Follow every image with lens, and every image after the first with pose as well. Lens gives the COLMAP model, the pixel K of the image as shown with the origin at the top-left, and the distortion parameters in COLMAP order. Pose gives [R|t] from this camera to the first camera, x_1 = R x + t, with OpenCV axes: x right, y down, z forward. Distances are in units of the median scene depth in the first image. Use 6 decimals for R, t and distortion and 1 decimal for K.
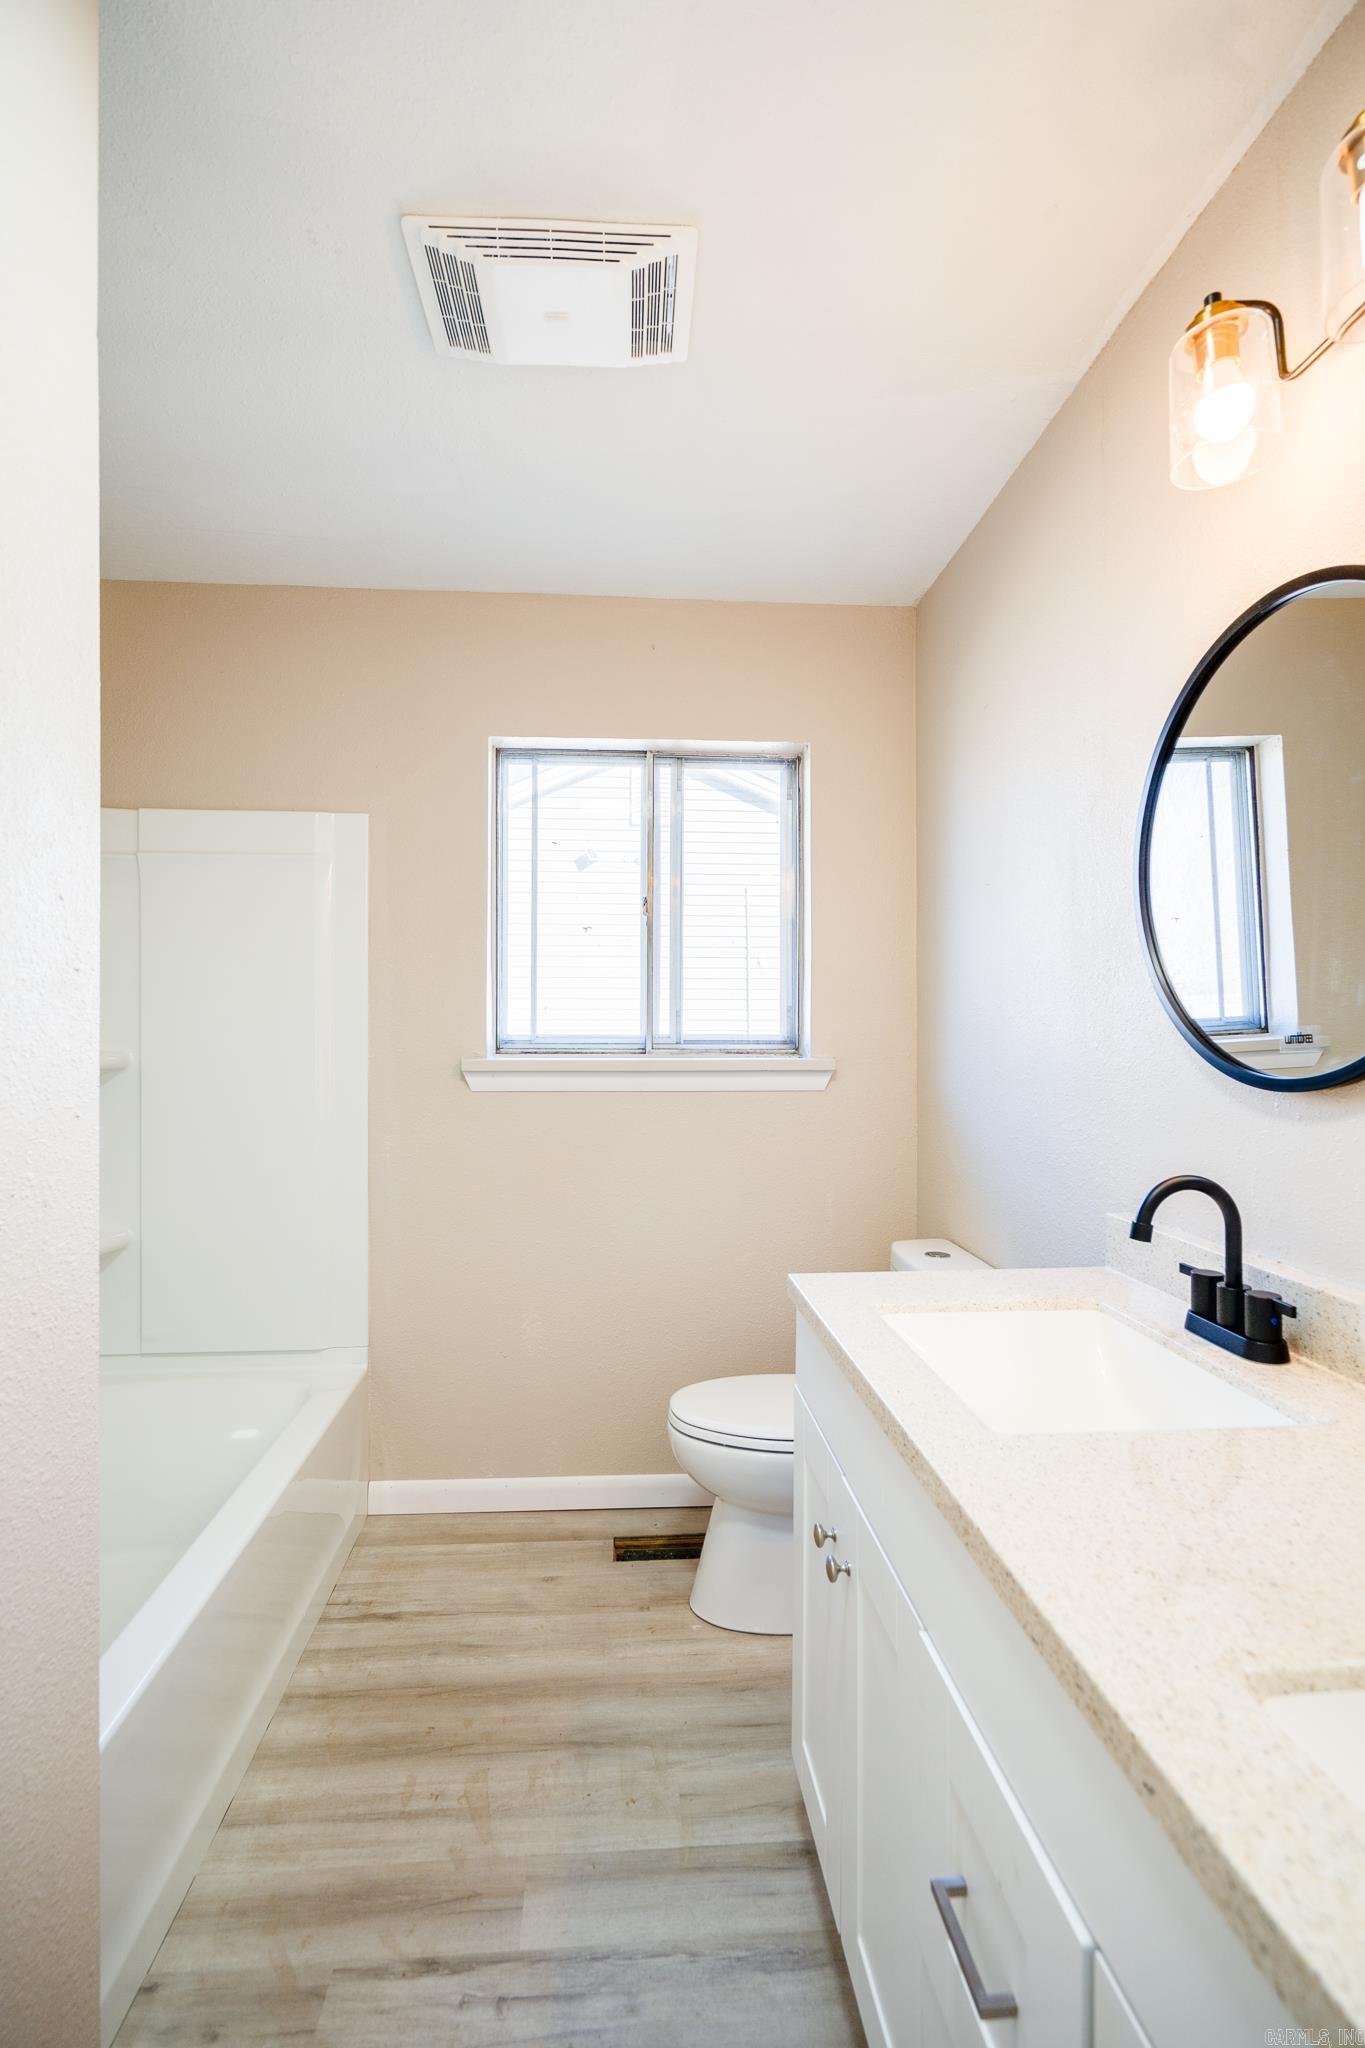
lens RADIAL K [[948.3, 0, 682.5], [0, 948.3, 1024.0], [0, 0, 1]] dist [-0.004436, 0.001240]
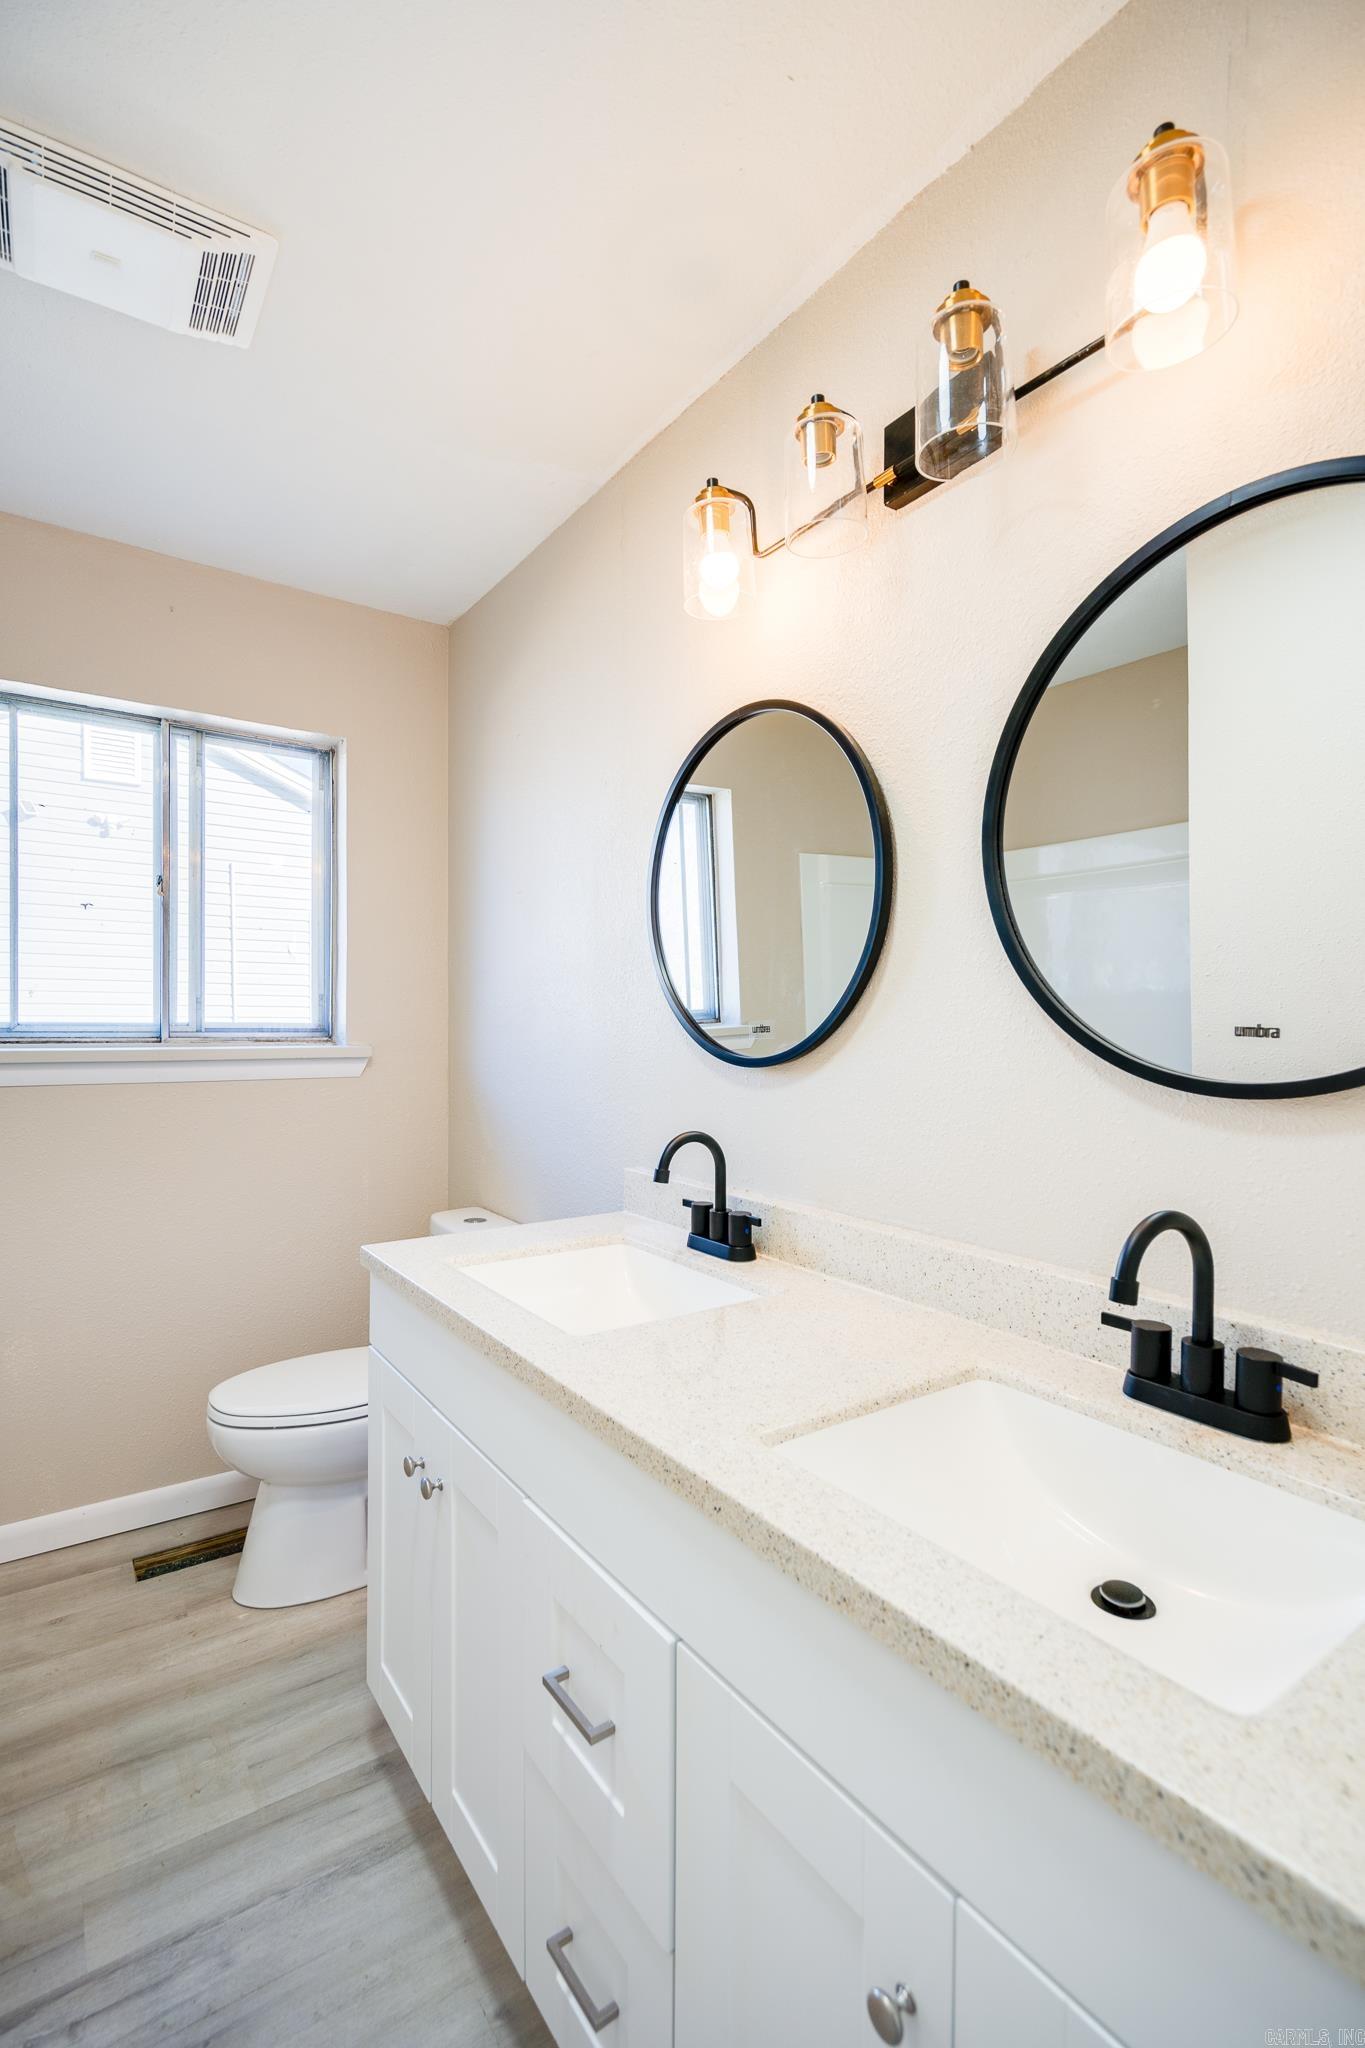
lens RADIAL K [[937.5, 0, 678.2], [0, 937.5, 1009.5], [0, 0, 1]] dist [-0.003430, 0.000663]
pose [[0.862086, 0.011280, 0.506637, -0.112586], [-0.011022, 0.999933, -0.003508, -0.006163], [-0.506642, -0.002560, 0.862153, -0.096859]]
